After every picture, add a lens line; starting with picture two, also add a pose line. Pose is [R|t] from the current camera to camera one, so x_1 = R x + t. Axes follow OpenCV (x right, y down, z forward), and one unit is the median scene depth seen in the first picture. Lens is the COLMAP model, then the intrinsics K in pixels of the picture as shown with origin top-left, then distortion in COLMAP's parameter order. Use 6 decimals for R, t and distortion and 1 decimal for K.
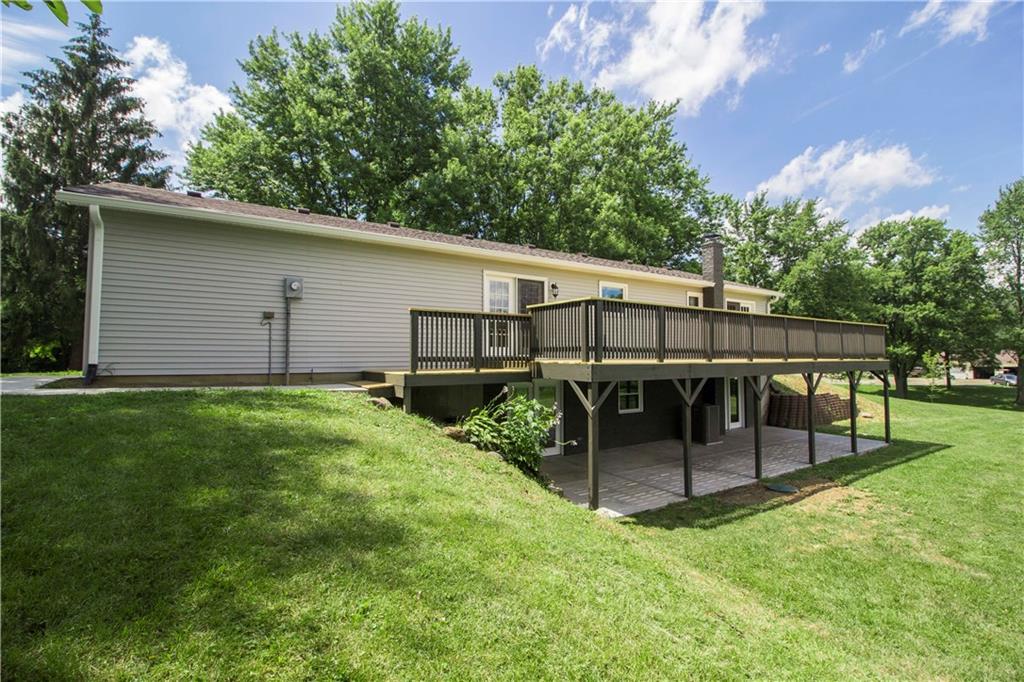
lens RADIAL K [[474.4, 0, 512.3], [0, 474.4, 339.8], [0, 0, 1]] dist [0.001369, -0.014536]
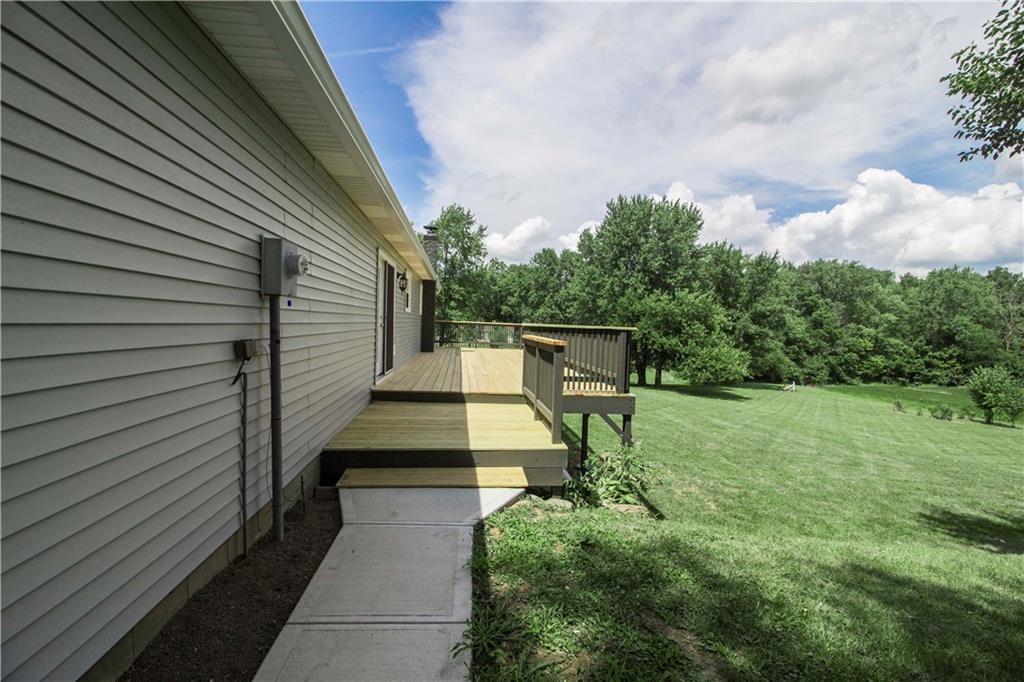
lens RADIAL K [[474.4, 0, 512.3], [0, 474.4, 339.8], [0, 0, 1]] dist [0.001369, -0.014536]
pose [[0.460976, -0.017313, 0.887243, -0.836201], [-0.059652, 0.996944, 0.050446, -0.100029], [-0.885405, -0.076181, 0.458535, 0.804171]]
